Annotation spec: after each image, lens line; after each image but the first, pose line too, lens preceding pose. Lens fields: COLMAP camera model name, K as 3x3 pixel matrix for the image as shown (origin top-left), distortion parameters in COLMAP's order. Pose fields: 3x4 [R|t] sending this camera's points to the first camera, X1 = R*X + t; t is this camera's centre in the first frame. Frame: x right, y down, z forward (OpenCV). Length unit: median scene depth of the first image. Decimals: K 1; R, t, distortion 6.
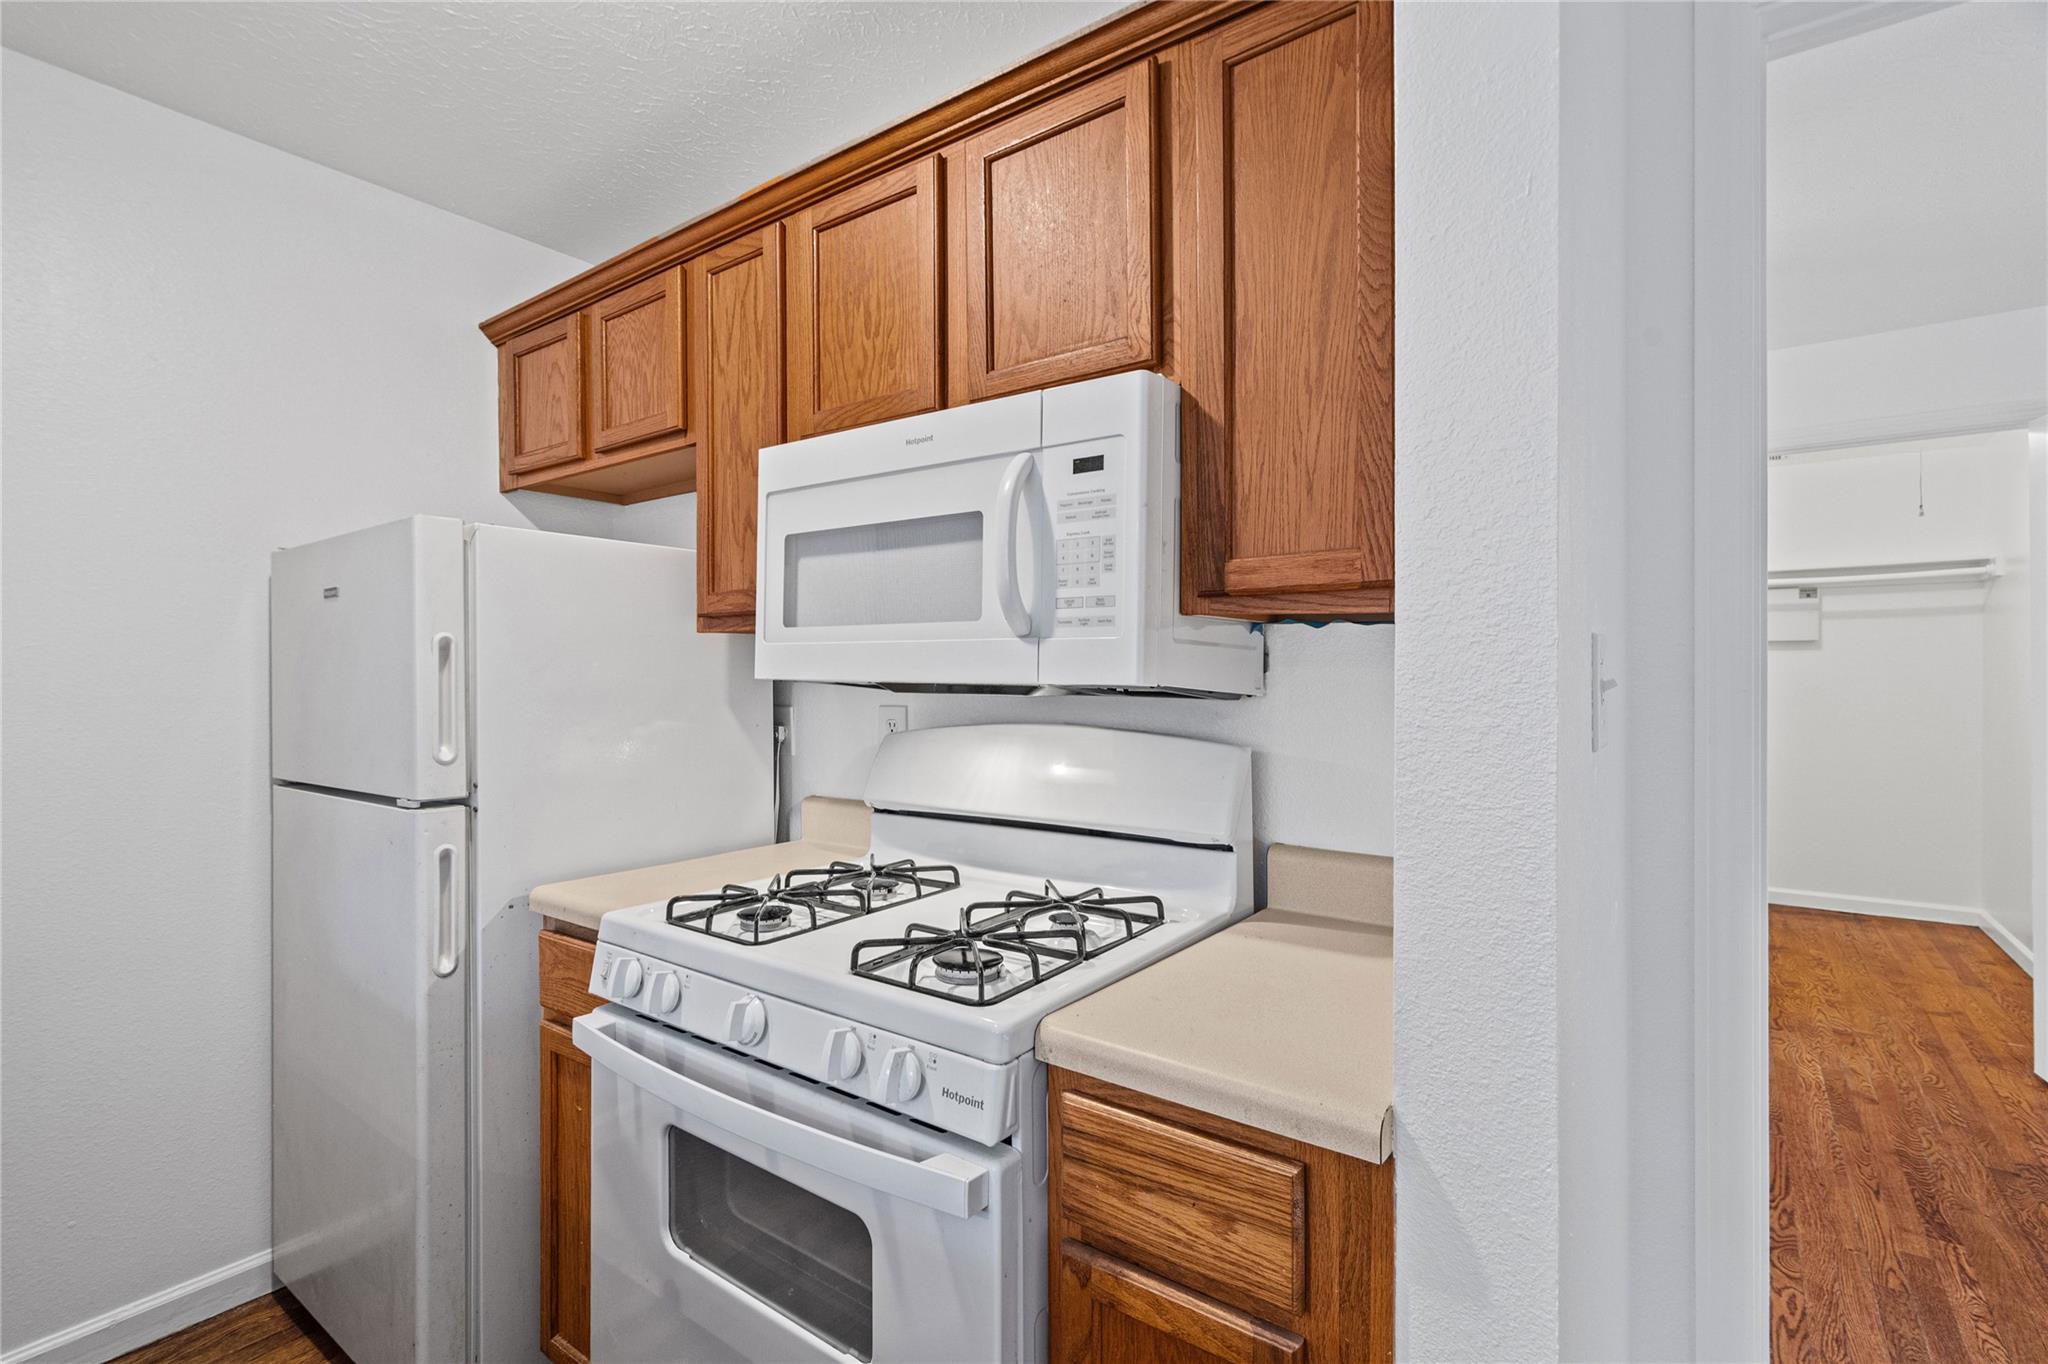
lens RADIAL K [[934.2, 0, 1014.4], [0, 934.2, 680.0], [0, 0, 1]] dist [-0.000143, -0.000391]
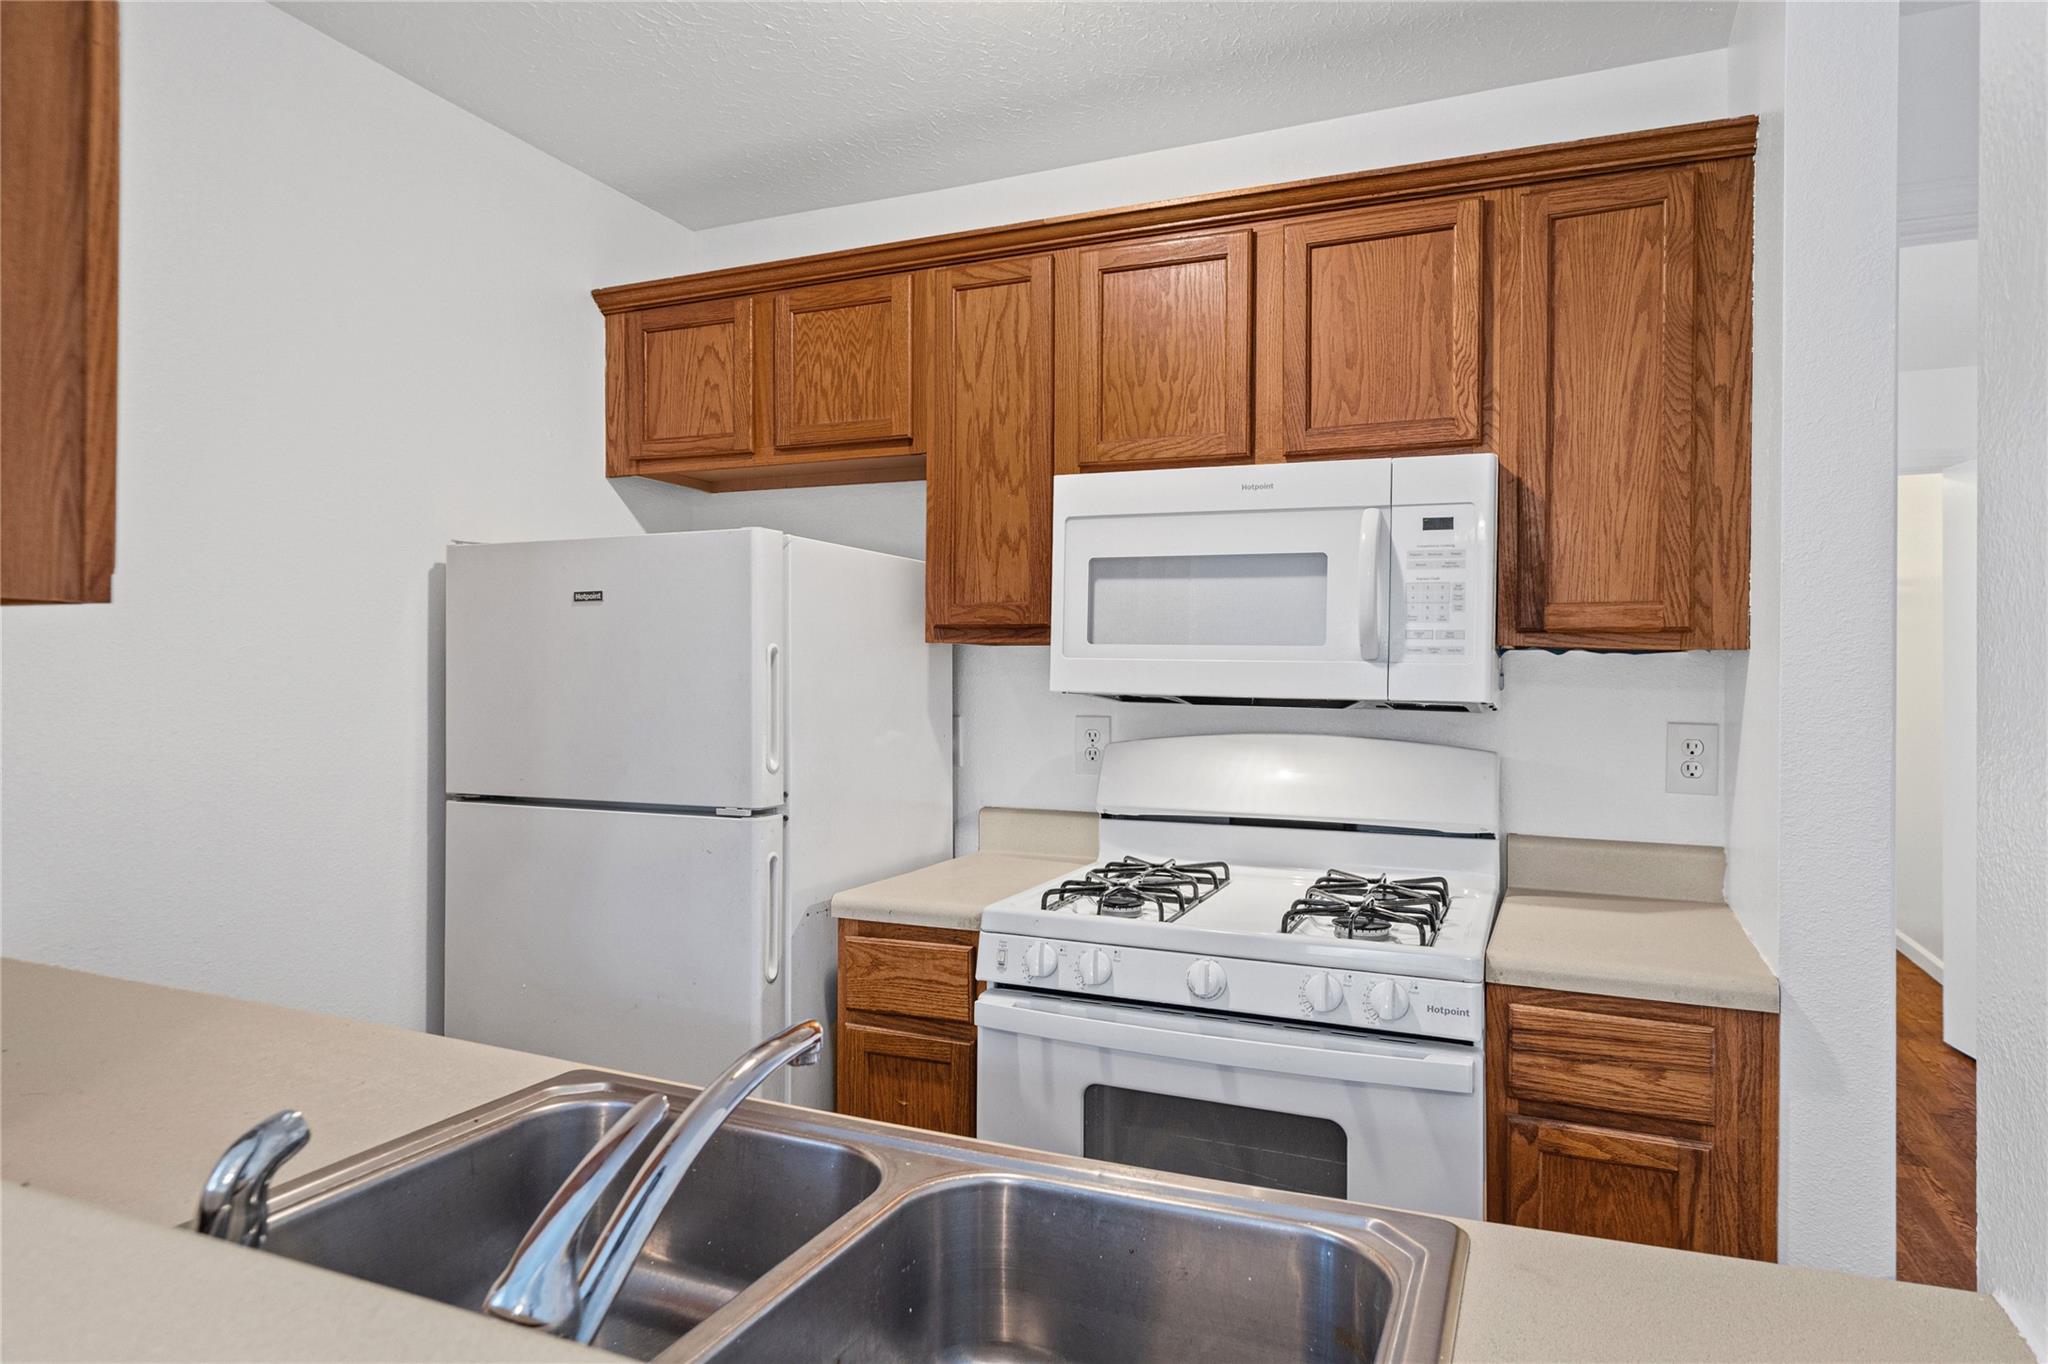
lens RADIAL K [[1205.4, 0, 1013.7], [0, 1205.4, 674.9], [0, 0, 1]] dist [0.015490, -0.004541]
pose [[0.973447, 0.010495, 0.228673, -0.688696], [-0.009743, 0.999943, -0.004415, -0.014146], [-0.228706, 0.002070, 0.973493, -0.356395]]
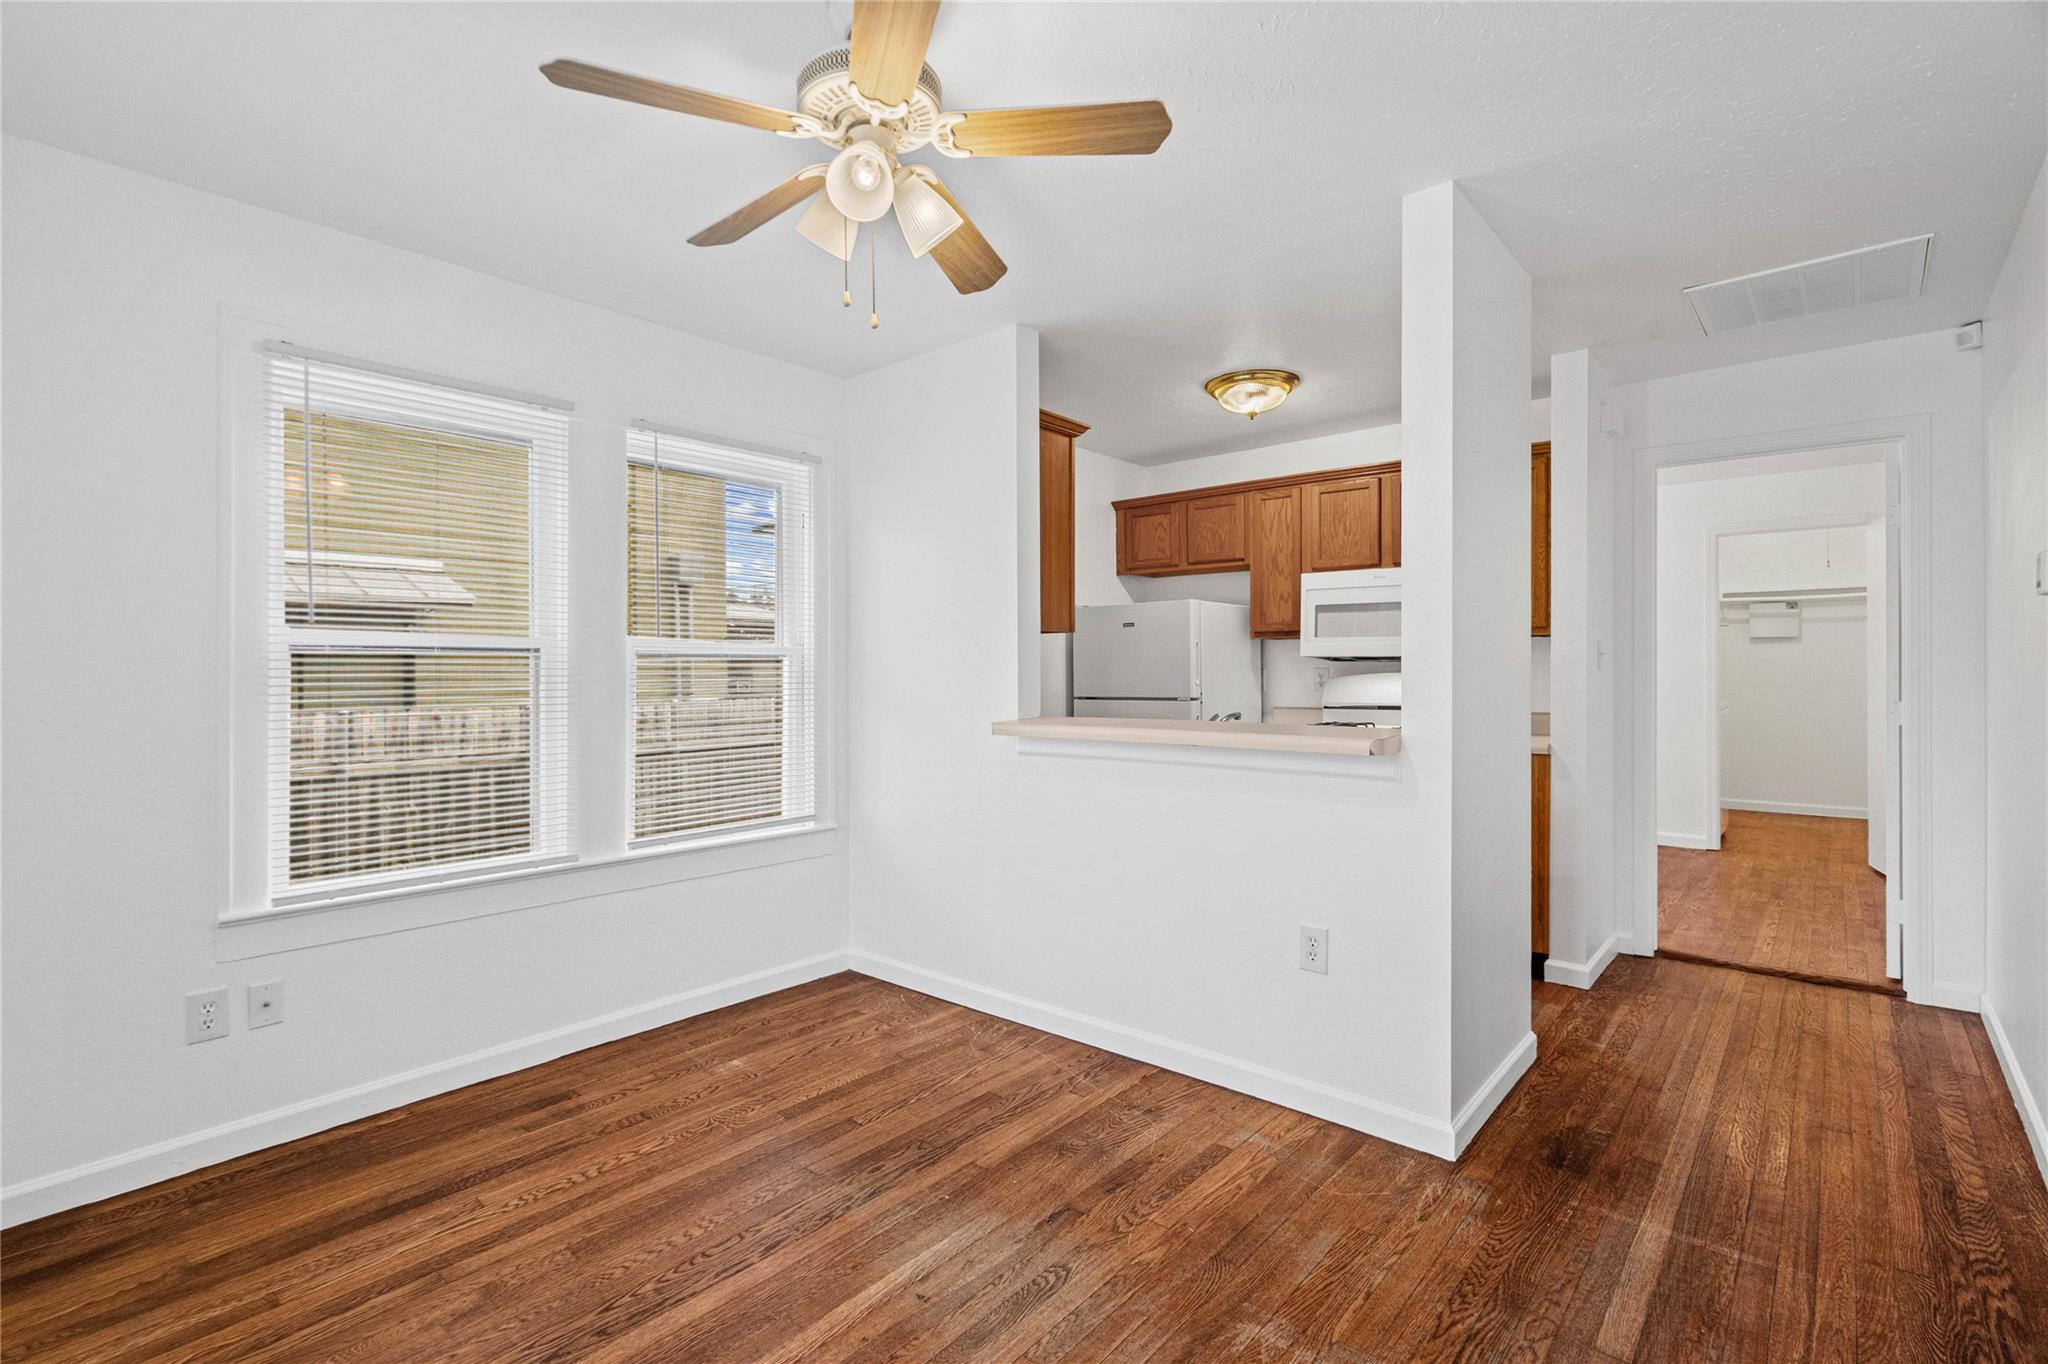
lens RADIAL K [[934.2, 0, 1016.4], [0, 934.2, 673.3], [0, 0, 1]] dist [-0.000143, -0.000391]
pose [[0.997672, 0.000064, -0.068194, -1.017270], [0.000087, 0.999998, 0.002215, 0.047607], [0.068194, -0.002215, 0.997670, -2.007500]]
